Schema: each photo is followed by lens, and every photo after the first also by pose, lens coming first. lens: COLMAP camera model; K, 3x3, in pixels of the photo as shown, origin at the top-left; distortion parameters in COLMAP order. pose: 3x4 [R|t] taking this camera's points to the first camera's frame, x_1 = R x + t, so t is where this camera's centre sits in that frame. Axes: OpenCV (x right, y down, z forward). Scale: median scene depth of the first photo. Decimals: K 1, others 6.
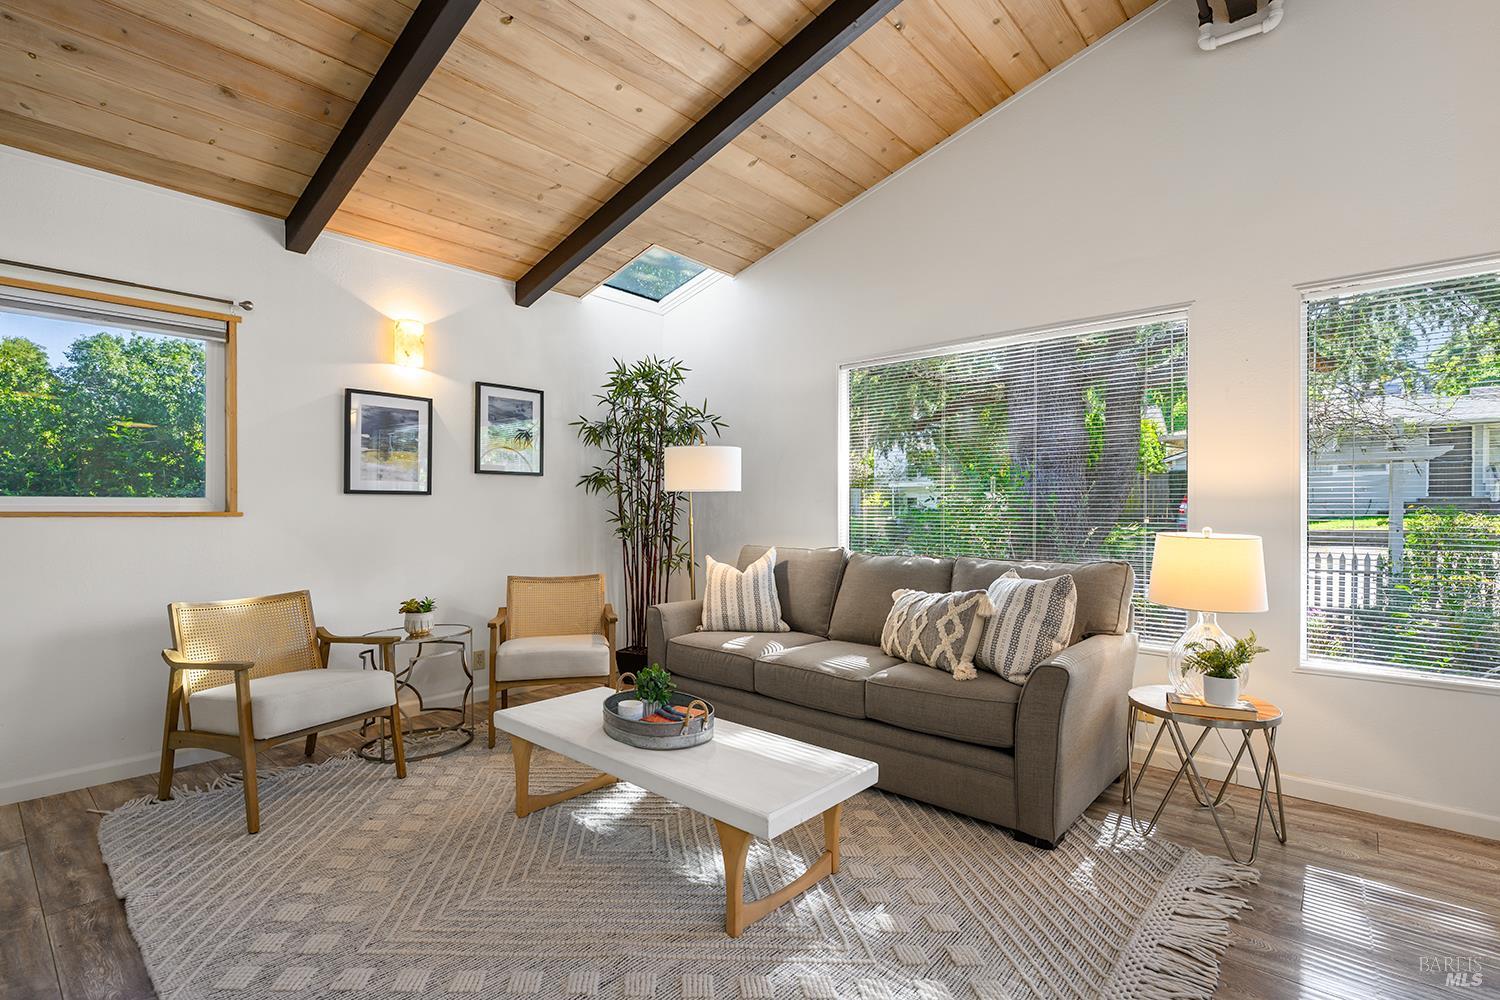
lens RADIAL K [[701.3, 0, 747.3], [0, 701.3, 508.2], [0, 0, 1]] dist [0.001740, 0.000766]
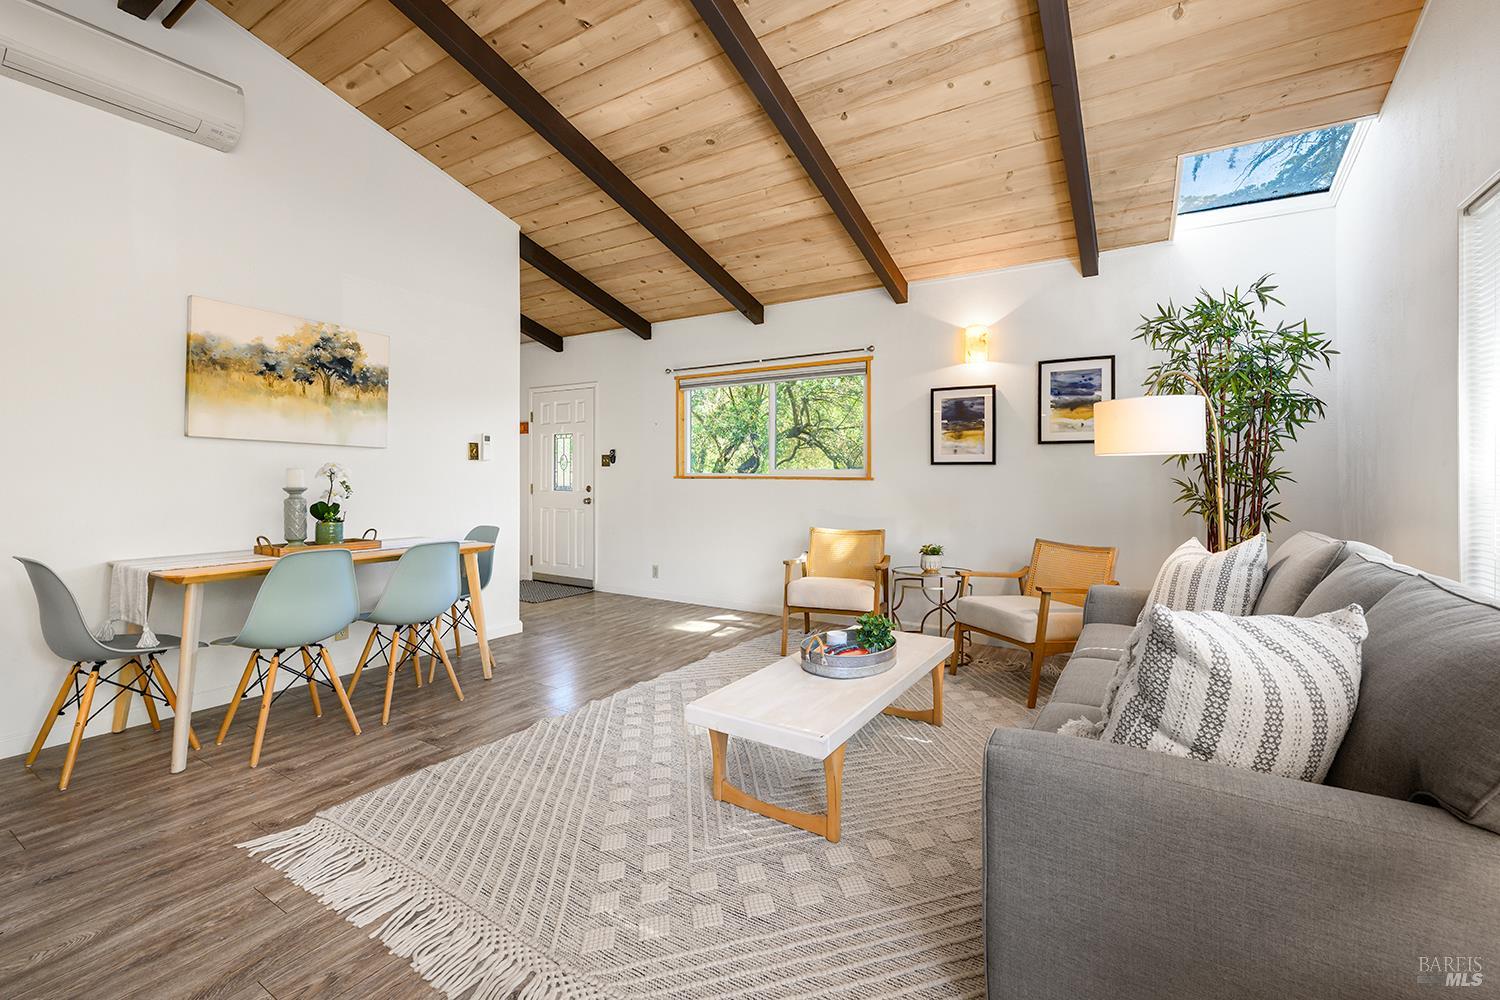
lens RADIAL K [[634.8, 0, 753.4], [0, 634.8, 470.8], [0, 0, 1]] dist [0.002937, 0.000060]
pose [[0.163829, -0.008744, -0.986450, 0.595075], [-0.006701, 0.999928, -0.009976, 0.005571], [0.986466, 0.008244, 0.163759, 0.444667]]
